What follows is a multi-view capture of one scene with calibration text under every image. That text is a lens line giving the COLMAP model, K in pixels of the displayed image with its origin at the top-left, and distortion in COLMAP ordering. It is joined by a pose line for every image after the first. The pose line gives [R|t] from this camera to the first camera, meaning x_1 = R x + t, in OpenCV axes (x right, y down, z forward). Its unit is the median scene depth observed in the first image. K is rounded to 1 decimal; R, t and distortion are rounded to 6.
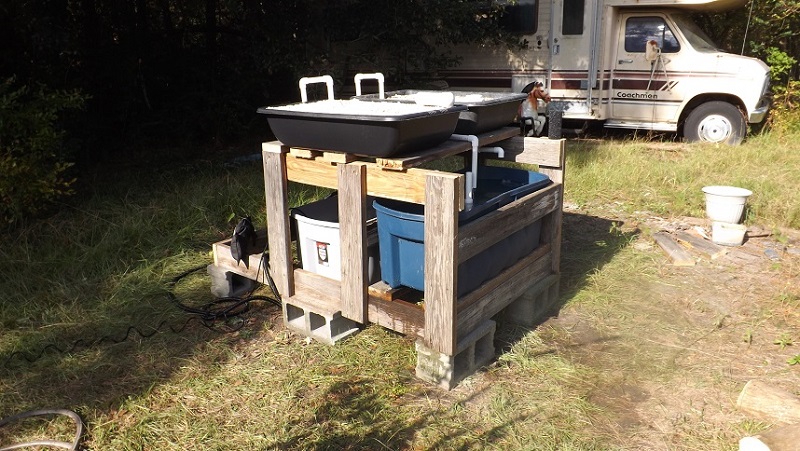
lens RADIAL K [[591.7, 0, 400.0], [0, 591.7, 225.5], [0, 0, 1]] dist [-0.061085, -0.000431]
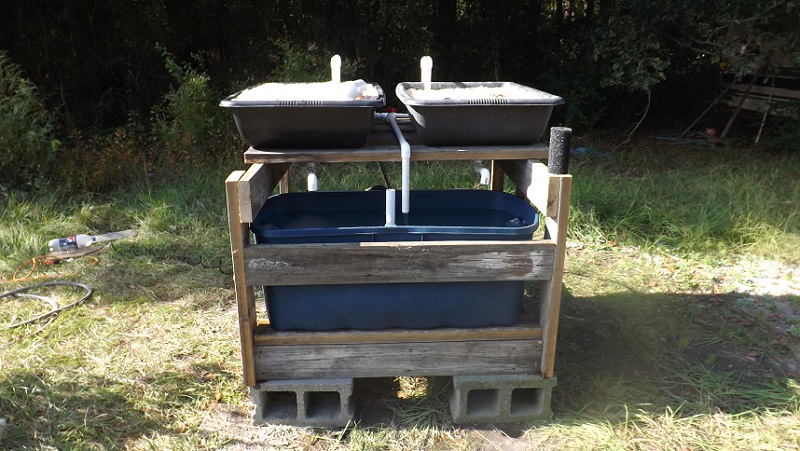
lens RADIAL K [[591.7, 0, 400.0], [0, 591.7, 225.5], [0, 0, 1]] dist [-0.061085, -0.000431]
pose [[0.636303, 0.256049, -0.727707, 0.693820], [-0.240387, 0.962154, 0.128348, -0.146774], [0.733030, 0.093264, 0.673772, 0.501491]]
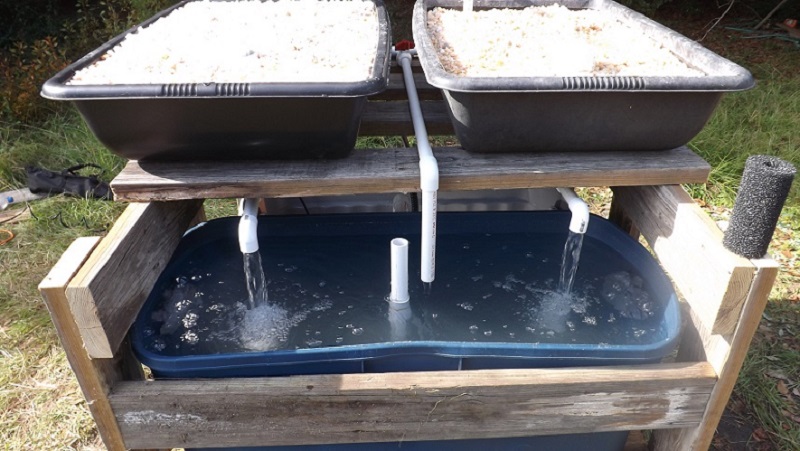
lens RADIAL K [[589.5, 0, 414.5], [0, 589.5, 223.6], [0, 0, 1]] dist [-0.060813, 0.000412]
pose [[0.629215, 0.410265, -0.660130, 0.383260], [-0.243644, 0.910641, 0.333722, -0.238832], [0.738056, -0.049146, 0.672947, 0.741571]]
